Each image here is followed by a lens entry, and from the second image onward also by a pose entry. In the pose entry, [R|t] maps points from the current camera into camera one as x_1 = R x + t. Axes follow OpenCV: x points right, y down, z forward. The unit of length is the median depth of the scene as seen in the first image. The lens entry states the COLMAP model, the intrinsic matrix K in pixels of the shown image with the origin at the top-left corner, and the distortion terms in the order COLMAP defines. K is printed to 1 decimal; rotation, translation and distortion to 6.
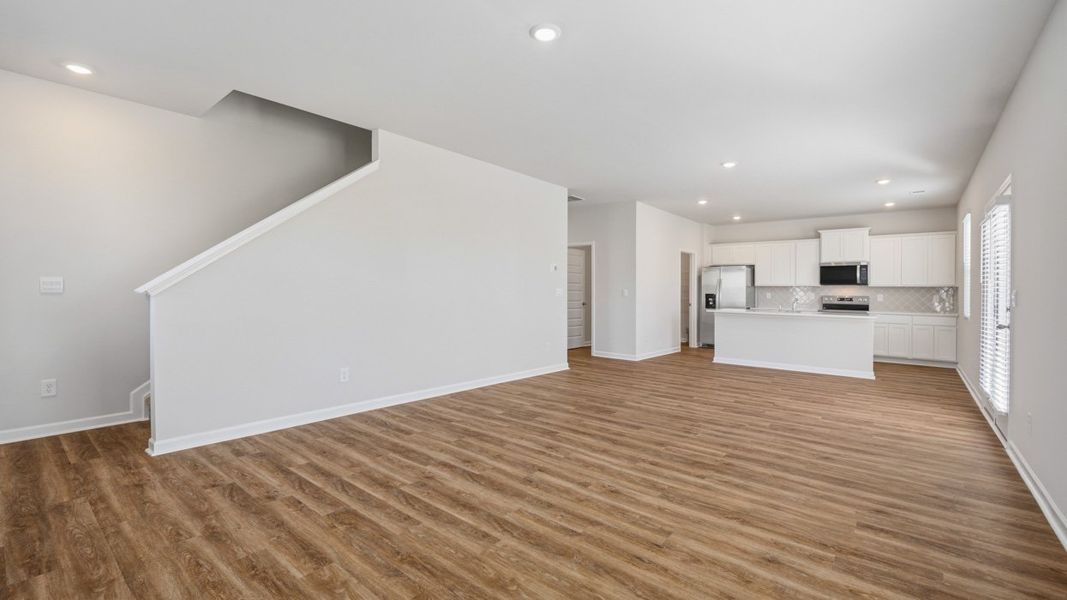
lens RADIAL K [[450.1, 0, 542.6], [0, 450.1, 301.8], [0, 0, 1]] dist [0.001646, -0.001627]
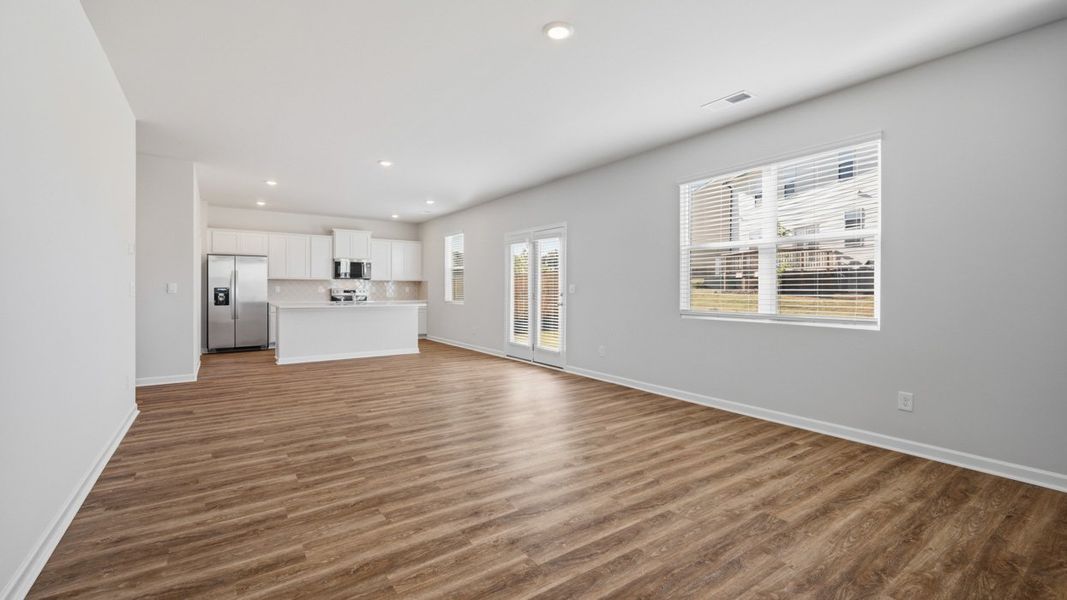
lens RADIAL K [[450.1, 0, 535.7], [0, 450.1, 282.3], [0, 0, 1]] dist [0.001646, -0.001627]
pose [[0.273343, 0.001902, 0.961915, -0.760800], [0.023221, 0.999694, -0.008576, -0.020786], [-0.961636, 0.024681, 0.273216, 0.603739]]
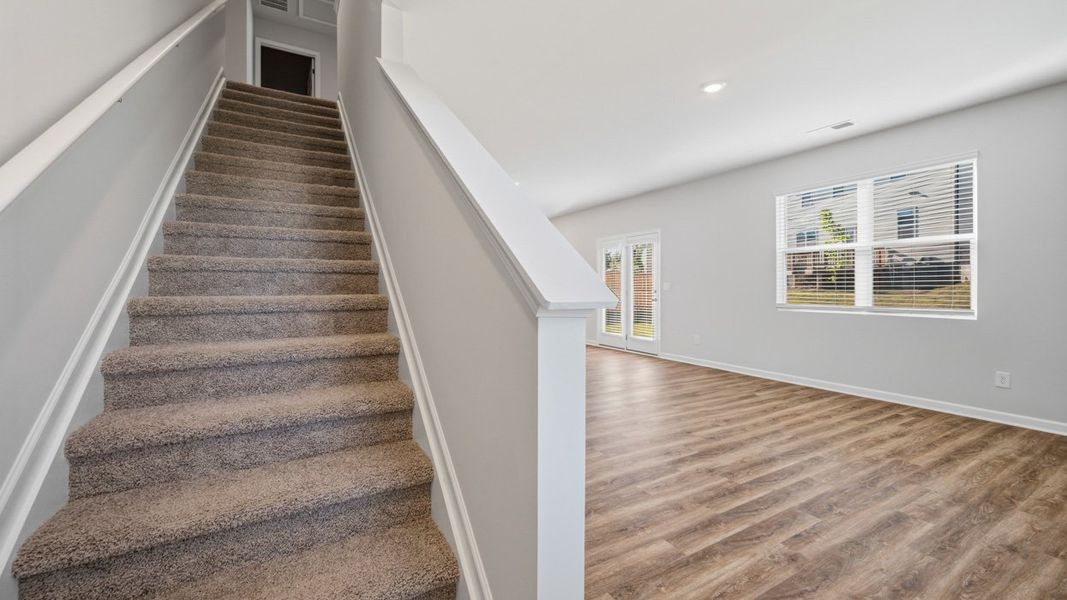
lens RADIAL K [[420.1, 0, 539.4], [0, 420.1, 281.0], [0, 0, 1]] dist [0.002727, -0.000361]
pose [[0.357351, -0.001537, 0.933969, -1.017941], [0.030041, 0.999500, -0.009850, -0.029915], [-0.933487, 0.031578, 0.357219, 0.807858]]
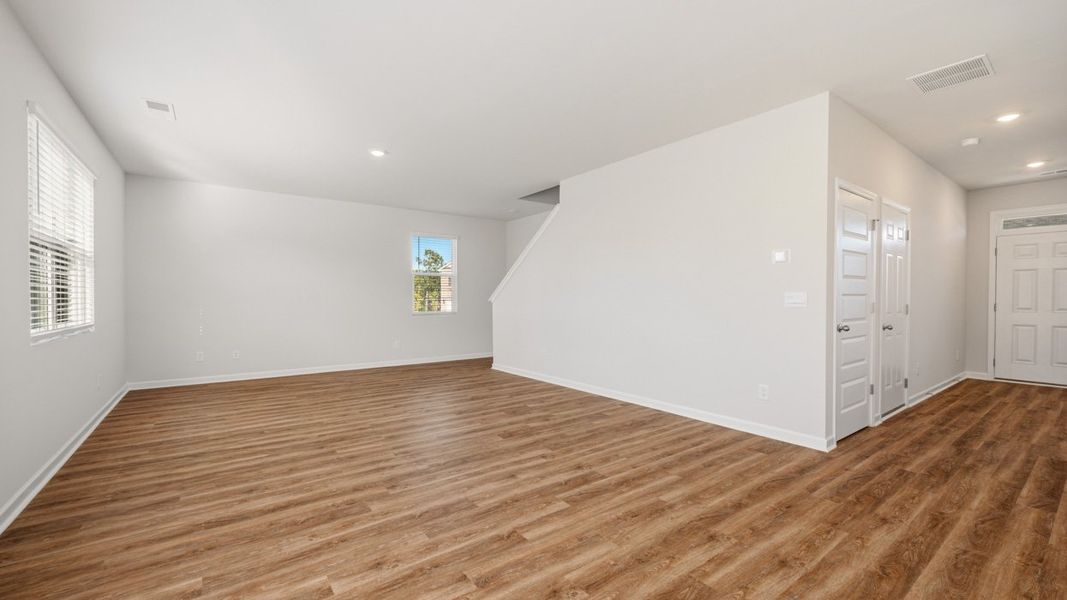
lens RADIAL K [[446.3, 0, 537.1], [0, 446.3, 305.6], [0, 0, 1]] dist [-0.004976, 0.000909]
pose [[-0.248172, 0.003594, -0.968709, 1.210429], [-0.024571, 0.999648, 0.010003, -0.018141], [0.968404, 0.026285, -0.247997, 1.594898]]
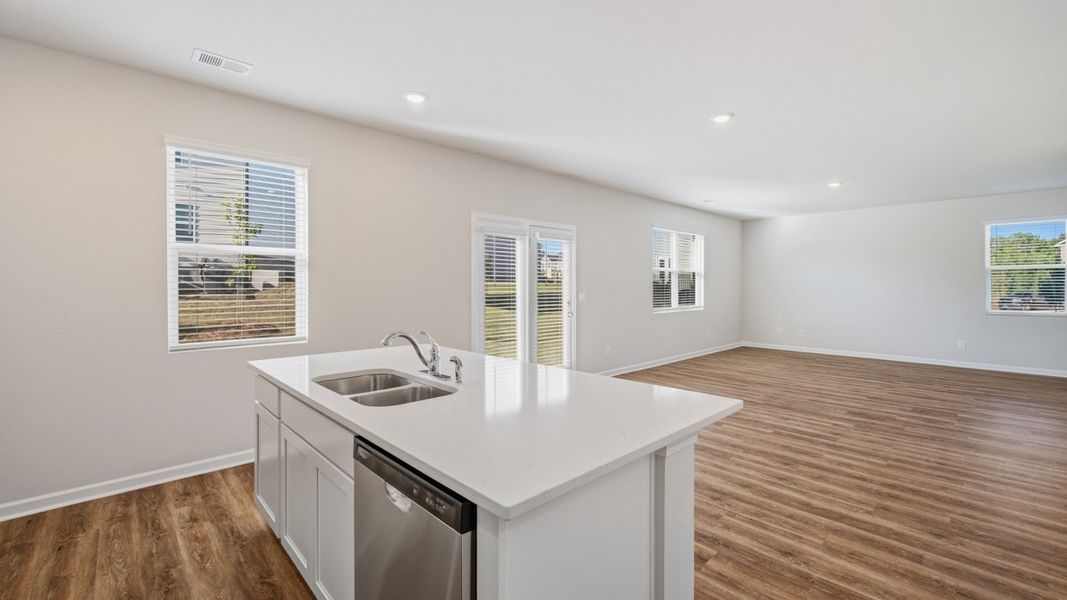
lens RADIAL K [[446.3, 0, 528.0], [0, 446.3, 288.5], [0, 0, 1]] dist [-0.004976, 0.000909]
pose [[-0.989980, -0.016048, 0.140296, 0.971164], [-0.011306, 0.999339, 0.034537, -0.099217], [-0.140757, 0.032605, -0.989507, 2.707230]]
